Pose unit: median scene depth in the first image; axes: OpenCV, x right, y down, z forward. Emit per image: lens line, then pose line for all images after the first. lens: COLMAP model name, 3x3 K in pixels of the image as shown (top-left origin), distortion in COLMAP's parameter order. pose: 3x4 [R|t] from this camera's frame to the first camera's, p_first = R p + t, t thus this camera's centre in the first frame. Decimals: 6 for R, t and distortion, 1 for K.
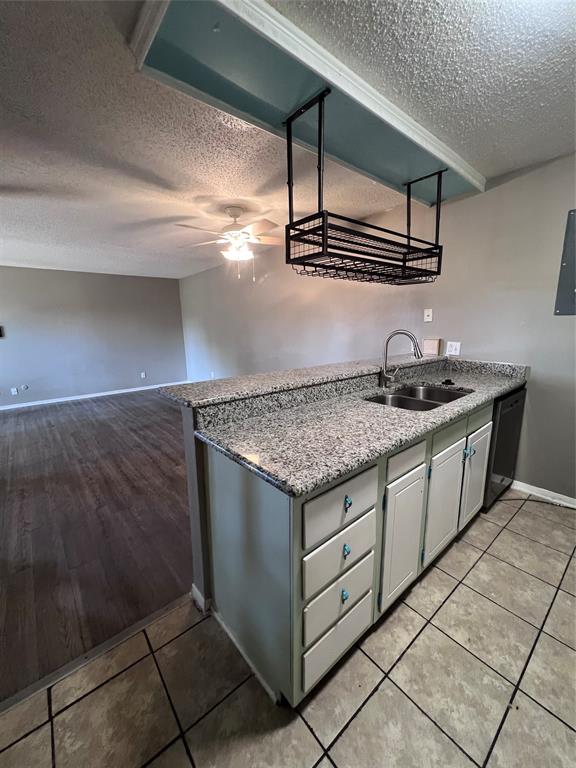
lens RADIAL K [[306.9, 0, 288.1], [0, 306.9, 382.3], [0, 0, 1]] dist [0.002551, 0.000593]
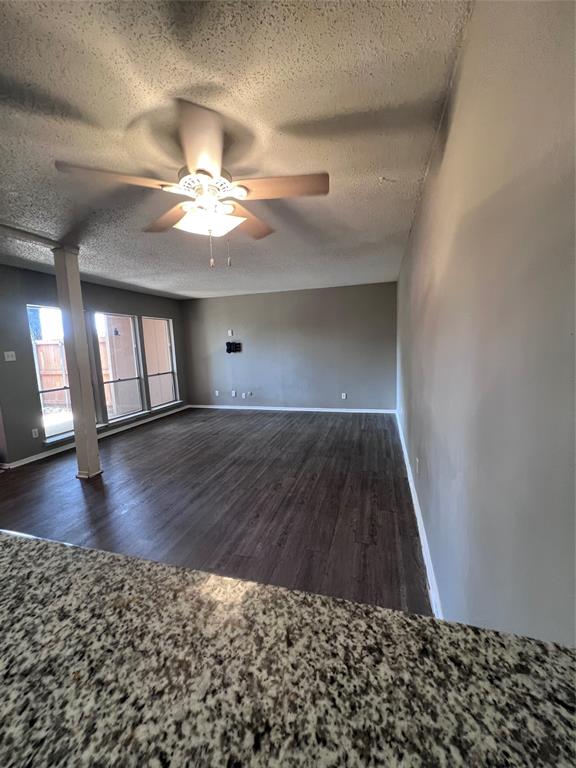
lens RADIAL K [[306.9, 0, 288.5], [0, 306.9, 383.4], [0, 0, 1]] dist [0.002551, 0.000593]
pose [[0.548789, 0.112624, -0.828340, 0.215897], [-0.134376, 0.989882, 0.045561, -0.096926], [0.825090, 0.086306, 0.558370, 0.446219]]
